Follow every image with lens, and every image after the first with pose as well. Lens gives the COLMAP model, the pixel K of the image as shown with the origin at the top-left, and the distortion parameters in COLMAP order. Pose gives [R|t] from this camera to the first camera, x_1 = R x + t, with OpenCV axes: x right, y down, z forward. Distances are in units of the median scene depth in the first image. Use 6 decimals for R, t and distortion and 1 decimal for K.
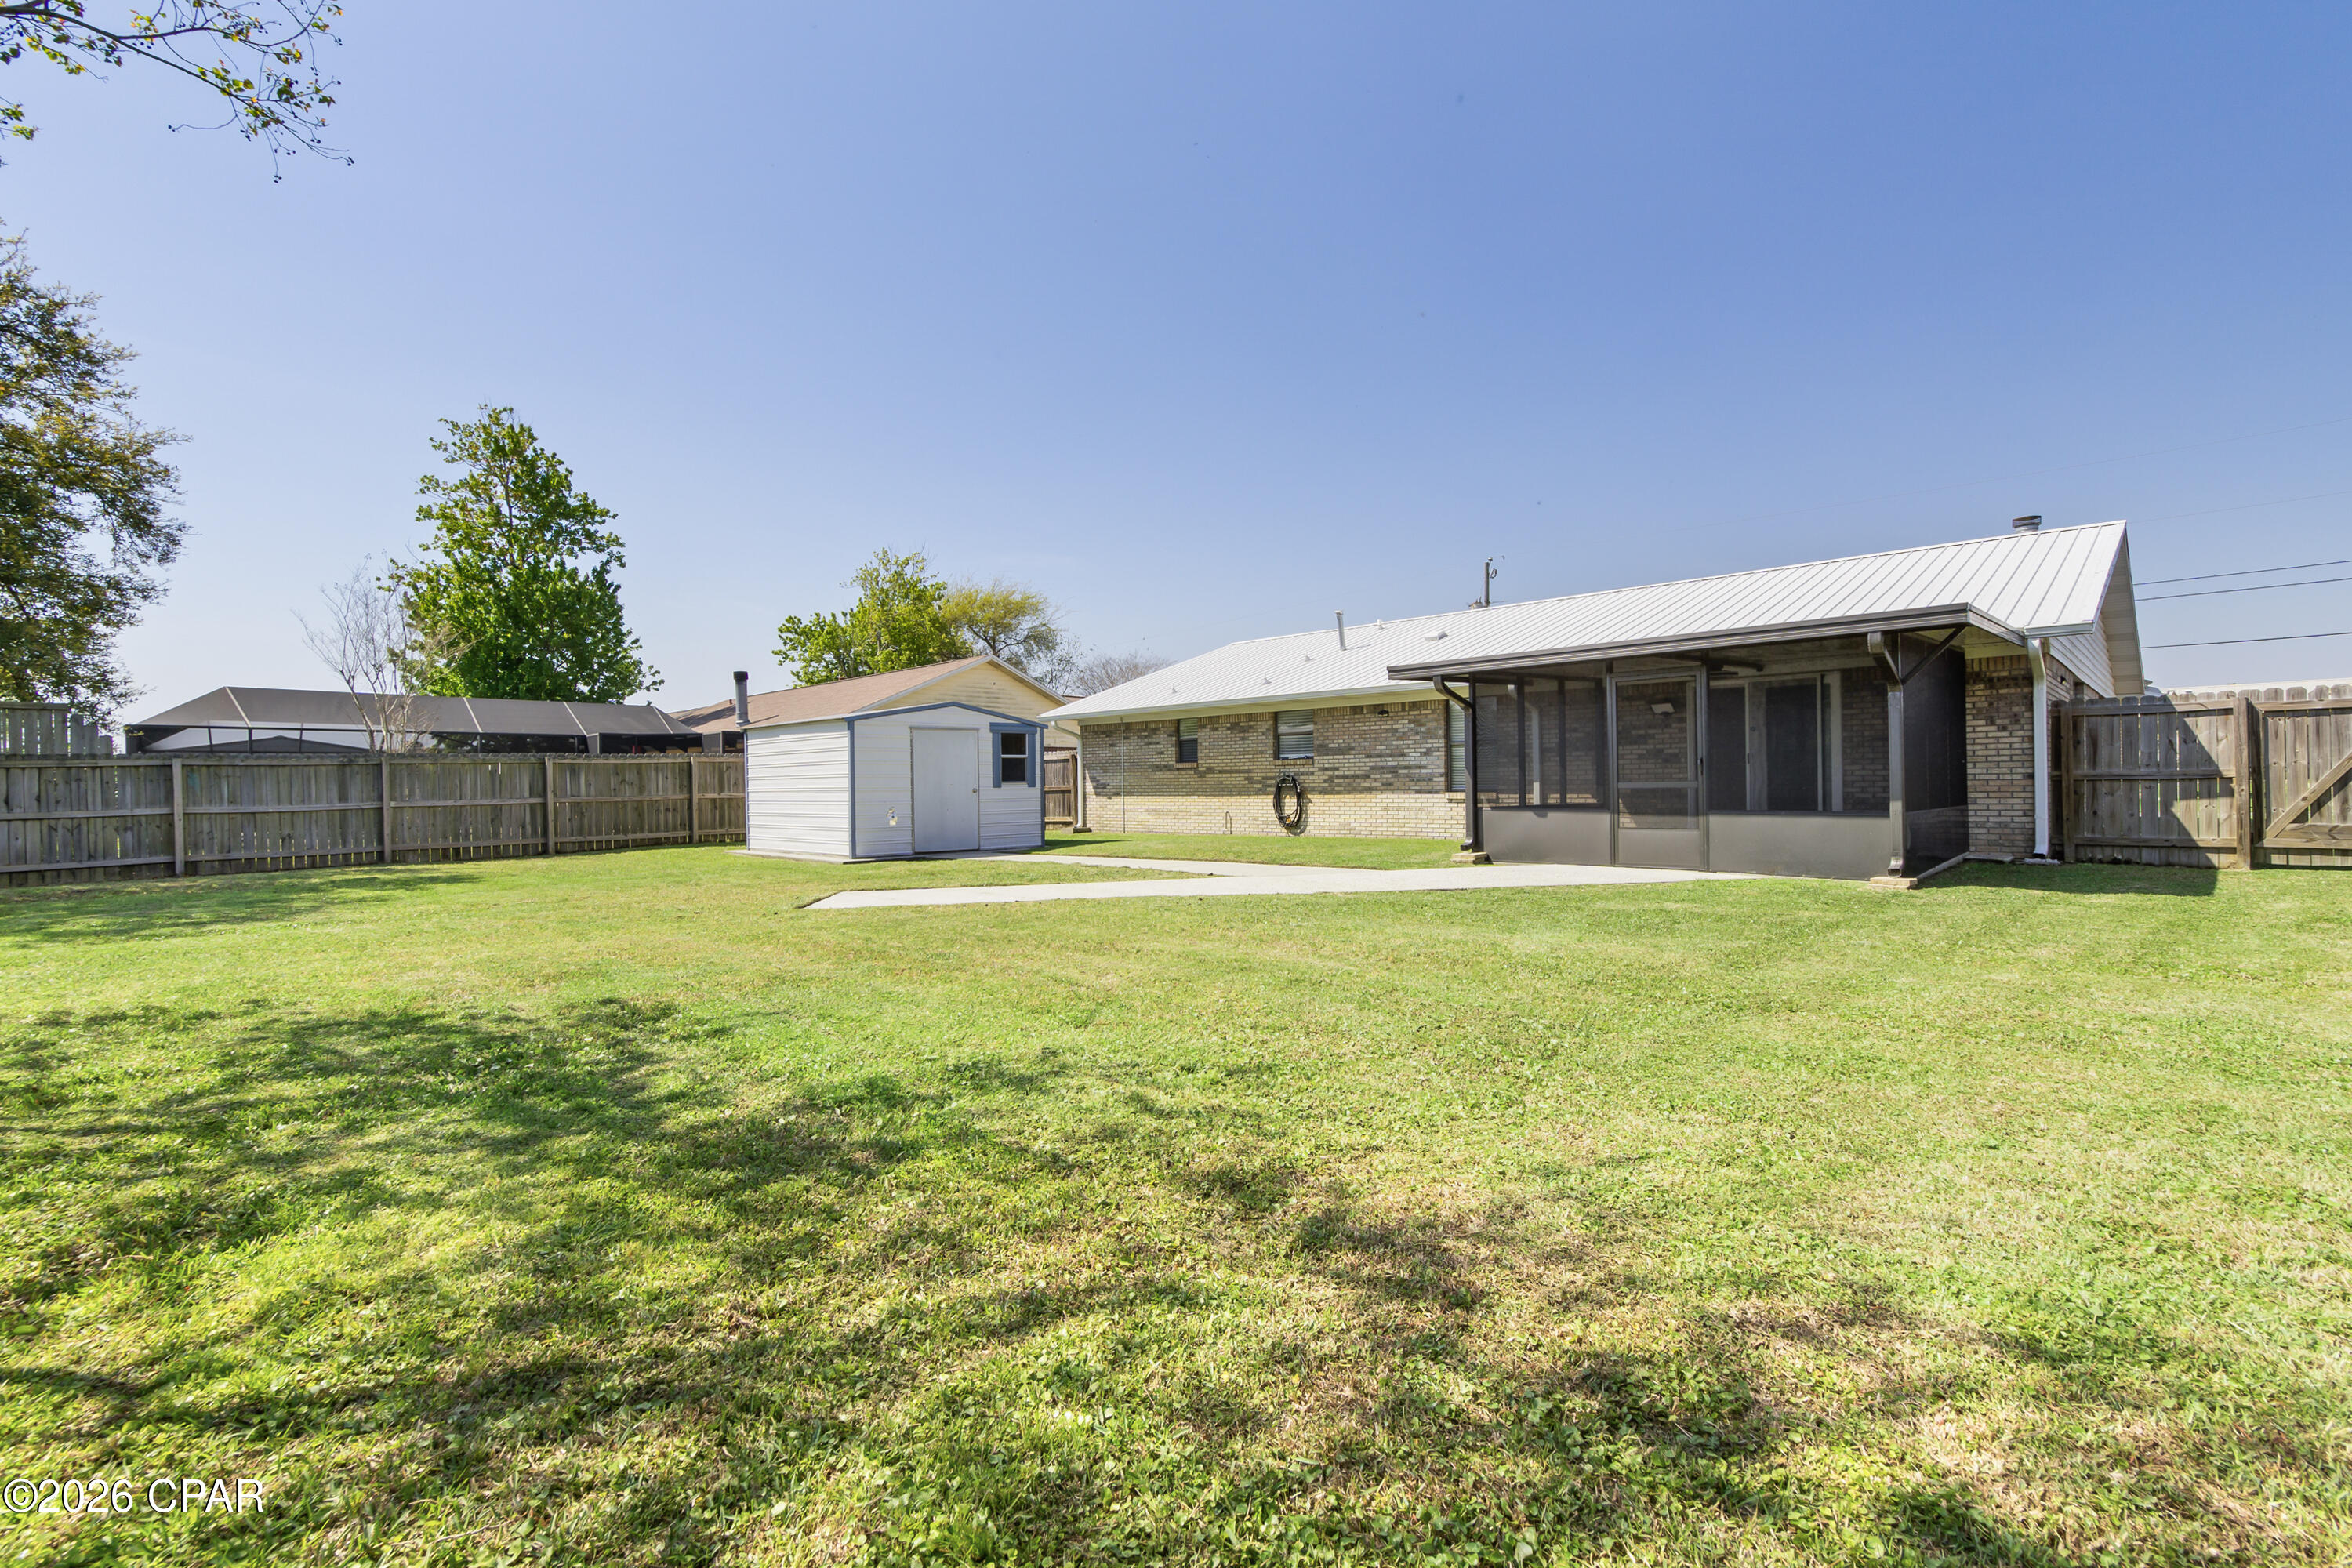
lens RADIAL K [[1021.8, 0, 1191.3], [0, 1021.8, 782.0], [0, 0, 1]] dist [0.004745, 0.000345]
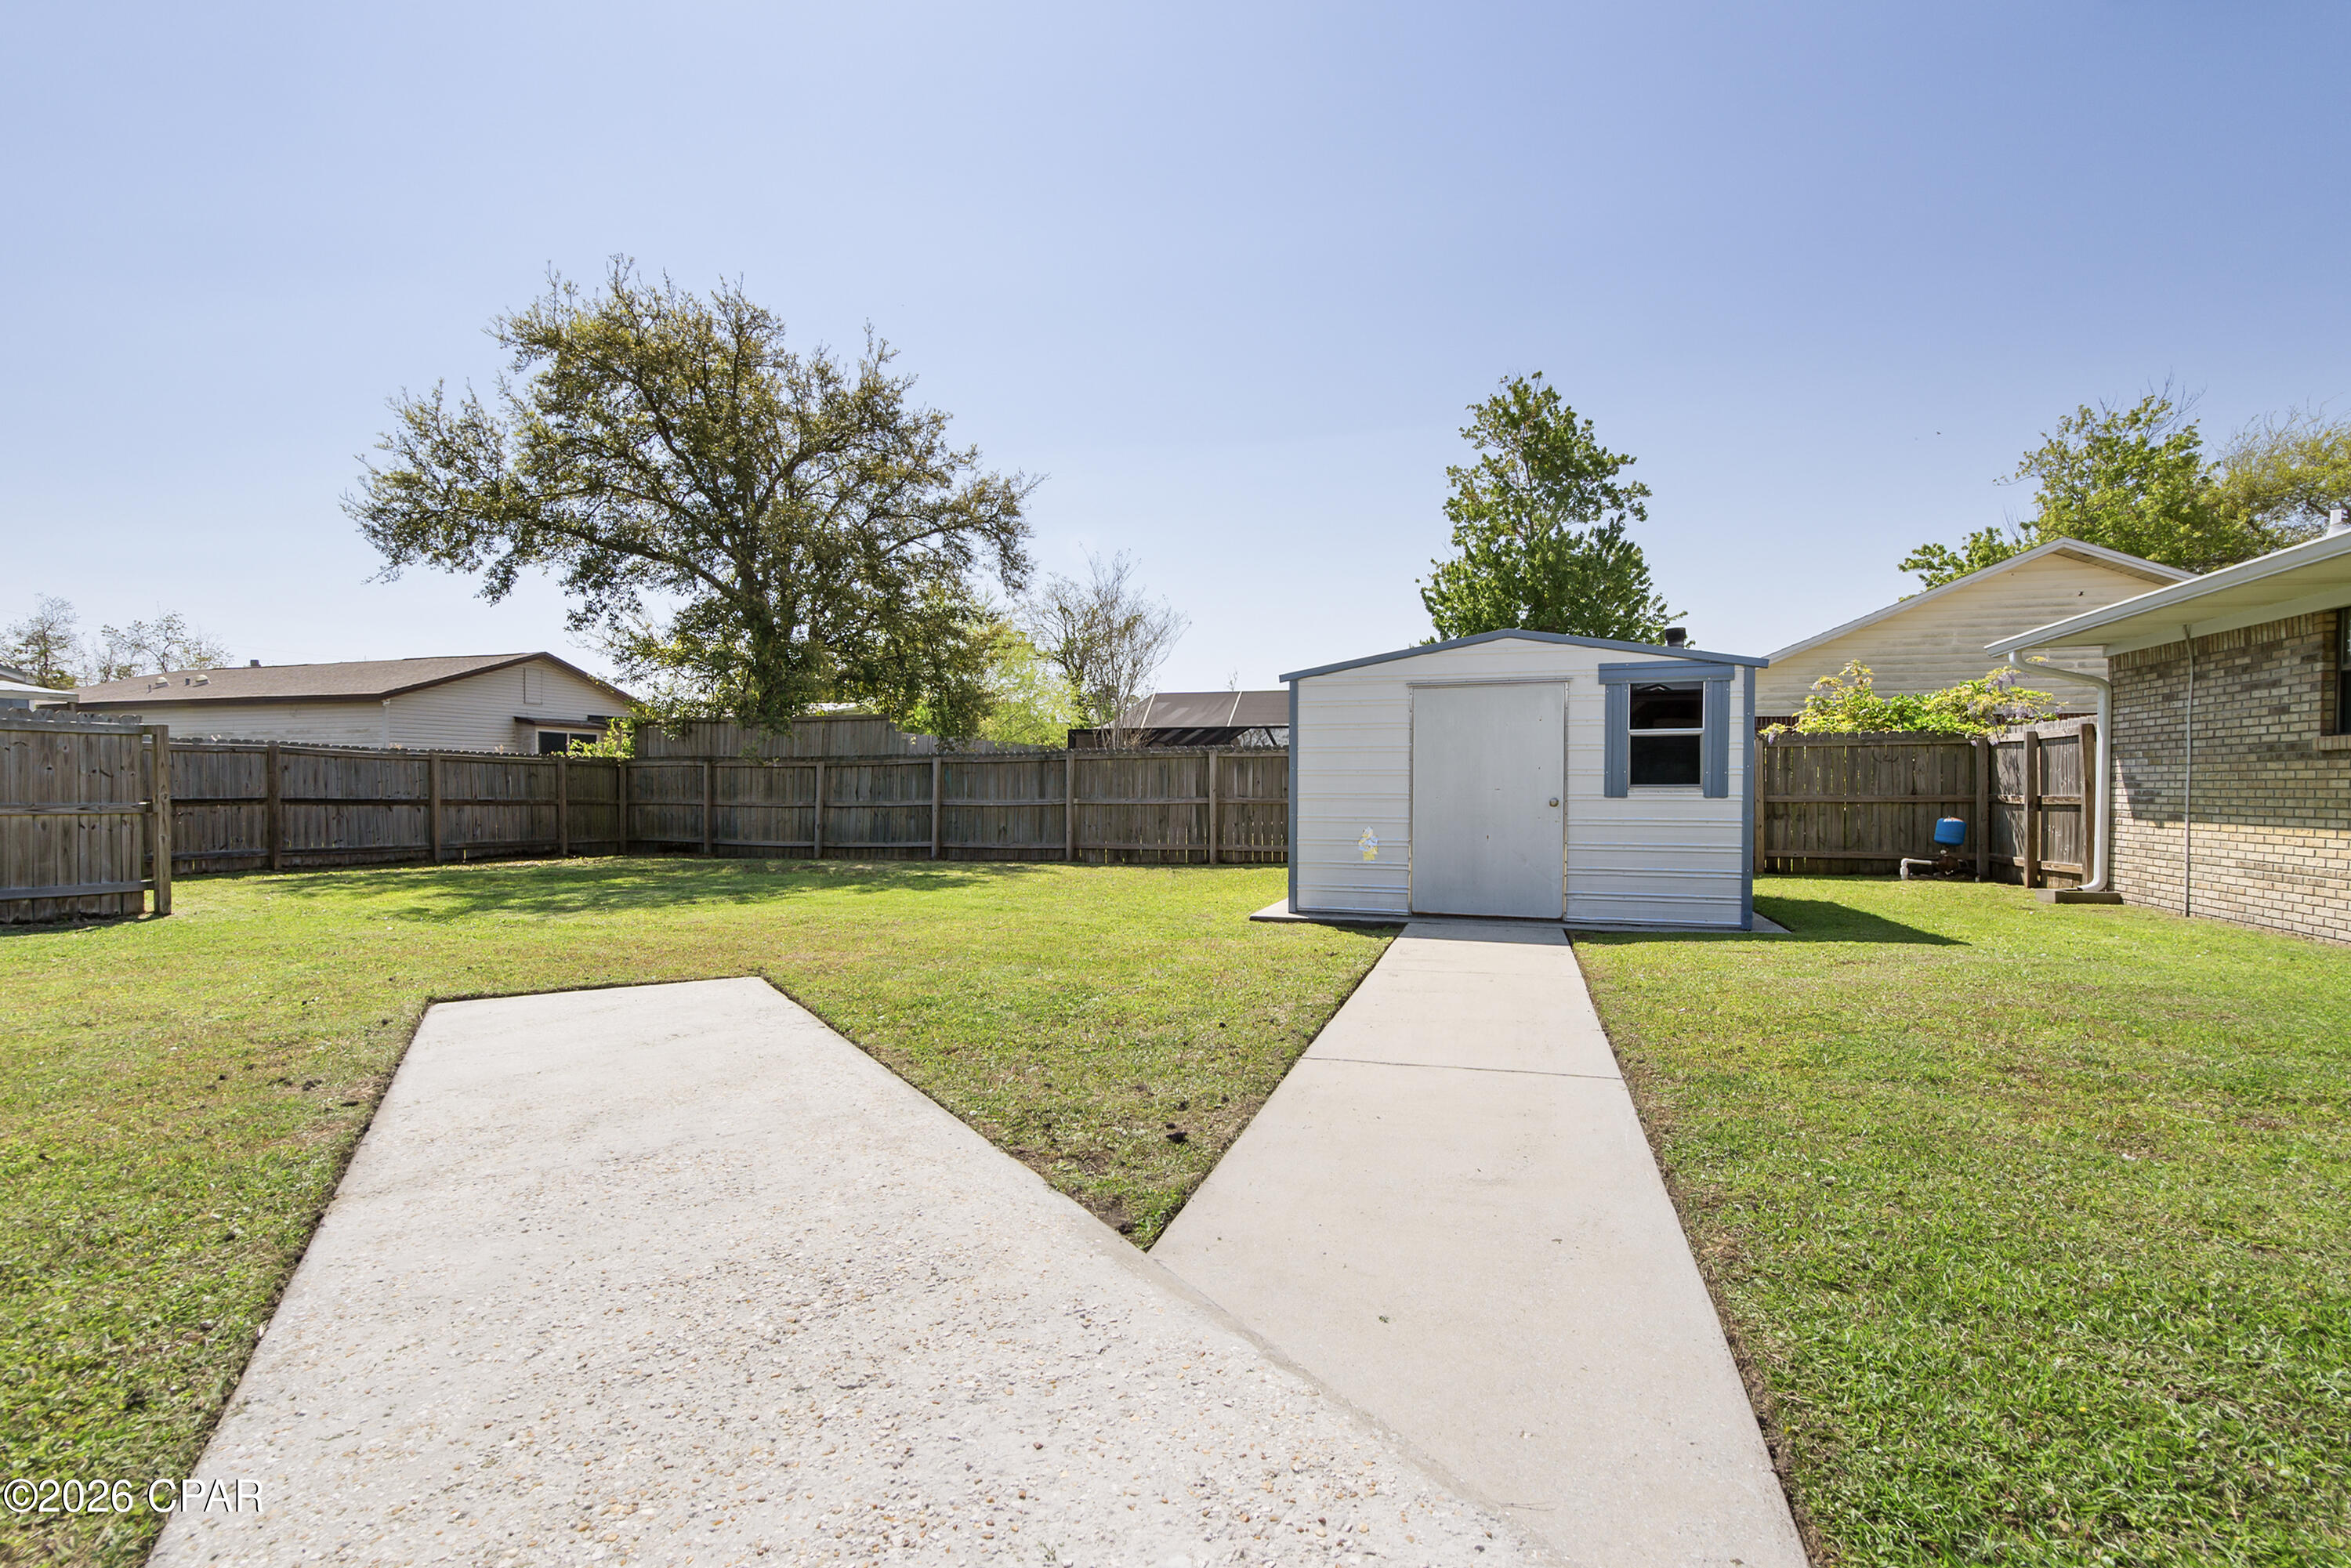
lens RADIAL K [[1101.9, 0, 1186.2], [0, 1101.9, 790.0], [0, 0, 1]] dist [-0.013217, 0.002135]
pose [[0.410293, 0.013739, -0.911850, 0.188551], [-0.006429, 0.999905, 0.012173, -0.002097], [0.911931, 0.000868, 0.410342, 0.550903]]
